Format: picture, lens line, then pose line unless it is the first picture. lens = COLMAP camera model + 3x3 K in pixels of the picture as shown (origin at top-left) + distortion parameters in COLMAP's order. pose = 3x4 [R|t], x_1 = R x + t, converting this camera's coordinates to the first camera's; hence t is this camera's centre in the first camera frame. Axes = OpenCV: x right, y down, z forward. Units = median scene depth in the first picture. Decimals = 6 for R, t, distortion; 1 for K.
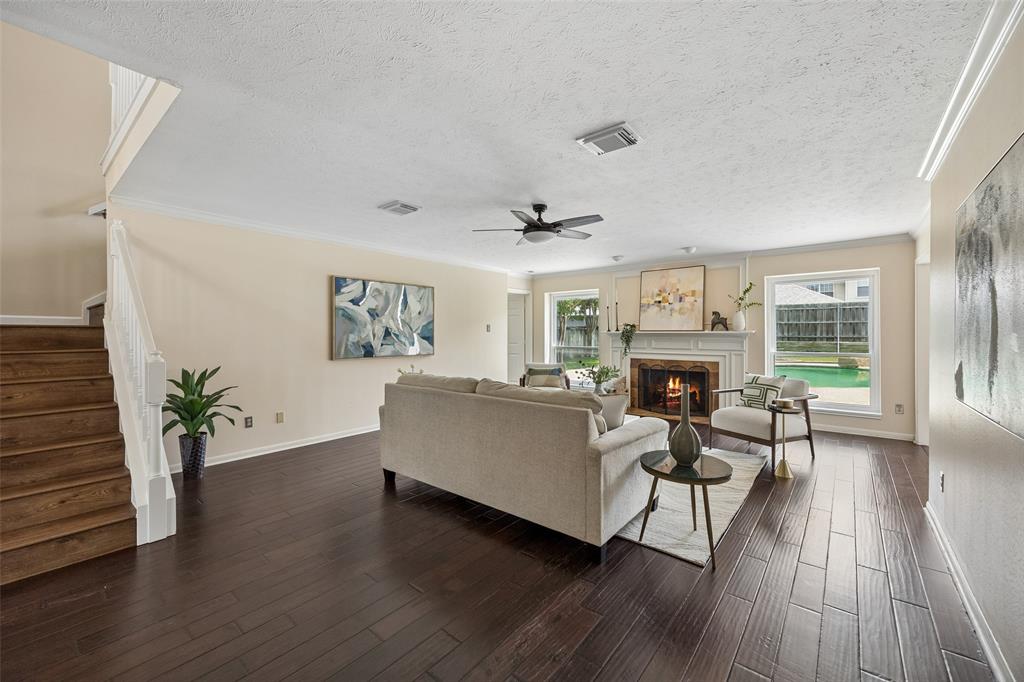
lens RADIAL K [[398.4, 0, 511.2], [0, 398.4, 336.4], [0, 0, 1]] dist [-0.000226, -0.000155]
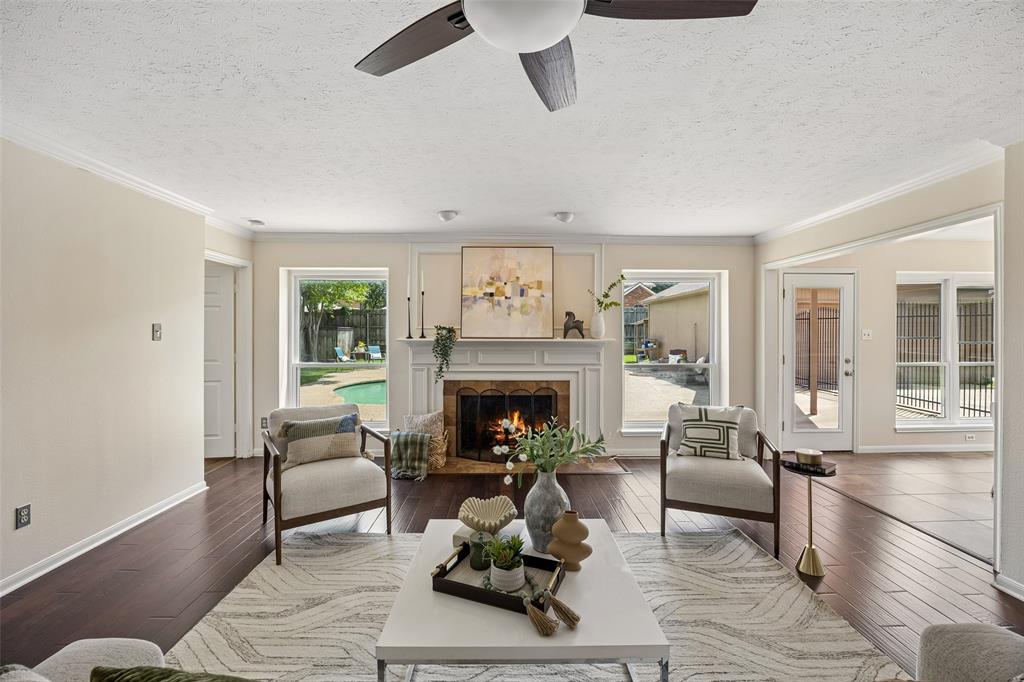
lens RADIAL K [[430.6, 0, 508.4], [0, 430.6, 332.9], [0, 0, 1]] dist [-0.013309, -0.000192]
pose [[0.758563, 0.003274, 0.651591, -0.075320], [0.002641, 0.999964, -0.008099, -0.016176], [-0.651594, 0.007865, 0.758527, 0.431691]]
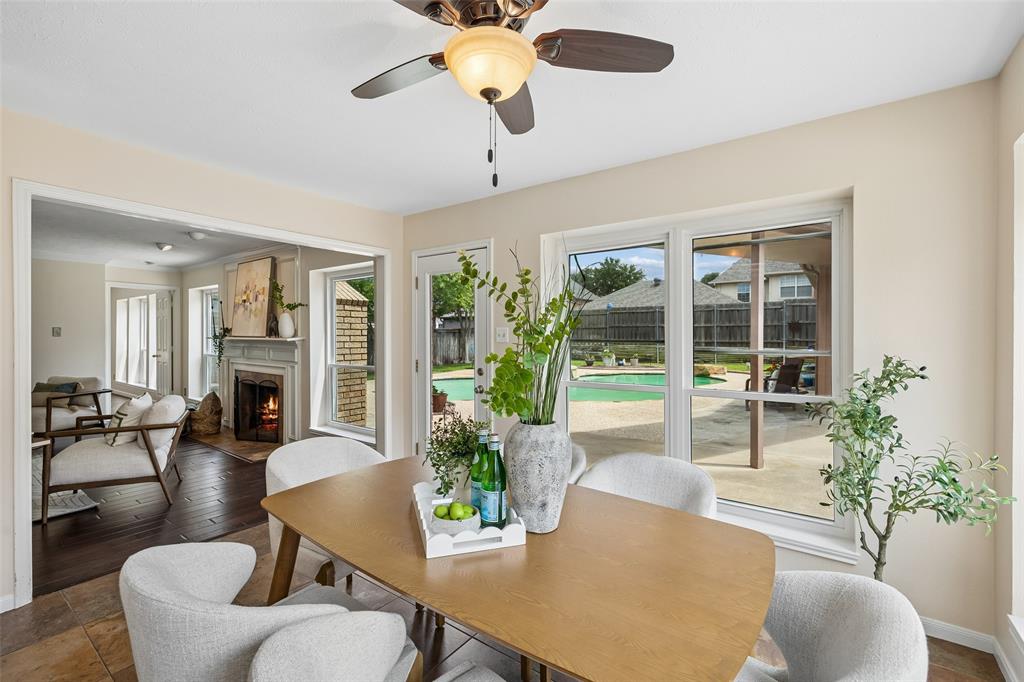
lens RADIAL K [[435.9, 0, 518.6], [0, 435.9, 334.6], [0, 0, 1]] dist [0.011024, 0.000107]
pose [[0.996730, 0.004781, 0.080665, 0.841095], [-0.004115, 0.999956, -0.008416, -0.013981], [-0.080702, 0.008057, 0.996706, 0.084548]]
